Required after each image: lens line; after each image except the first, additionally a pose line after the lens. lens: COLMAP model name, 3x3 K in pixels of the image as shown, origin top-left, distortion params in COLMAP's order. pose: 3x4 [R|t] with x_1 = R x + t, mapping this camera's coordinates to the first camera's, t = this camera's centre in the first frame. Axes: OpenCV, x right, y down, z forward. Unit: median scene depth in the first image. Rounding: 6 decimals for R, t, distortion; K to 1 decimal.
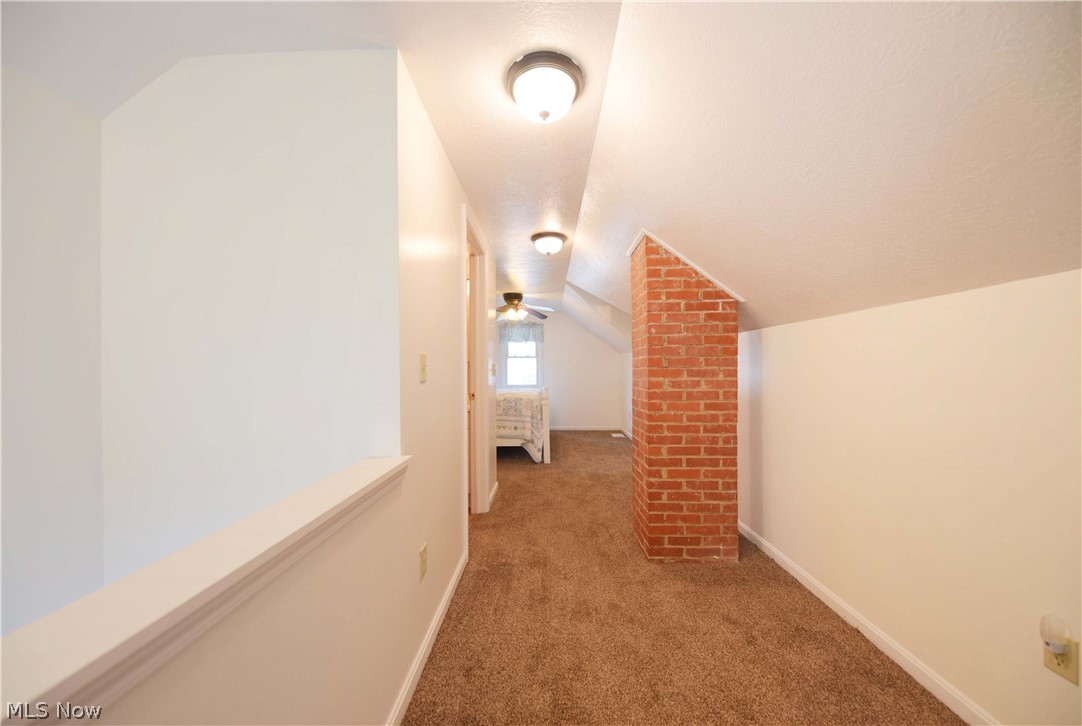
lens RADIAL K [[413.2, 0, 539.6], [0, 413.2, 366.1], [0, 0, 1]] dist [0.005366, -0.004420]
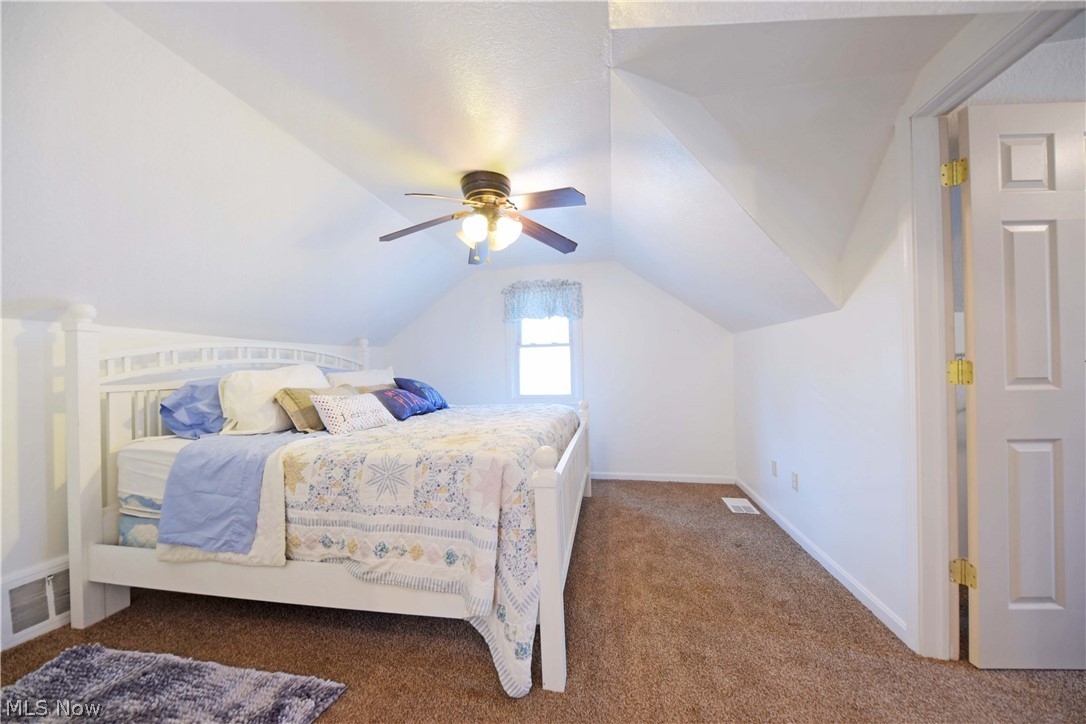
lens RADIAL K [[414.8, 0, 544.7], [0, 414.8, 364.9], [0, 0, 1]] dist [0.005366, -0.004420]
pose [[0.990090, -0.014985, -0.139630, 0.048408], [0.014738, 0.999887, -0.002798, 0.008499], [0.139656, 0.000713, 0.990200, 0.611209]]
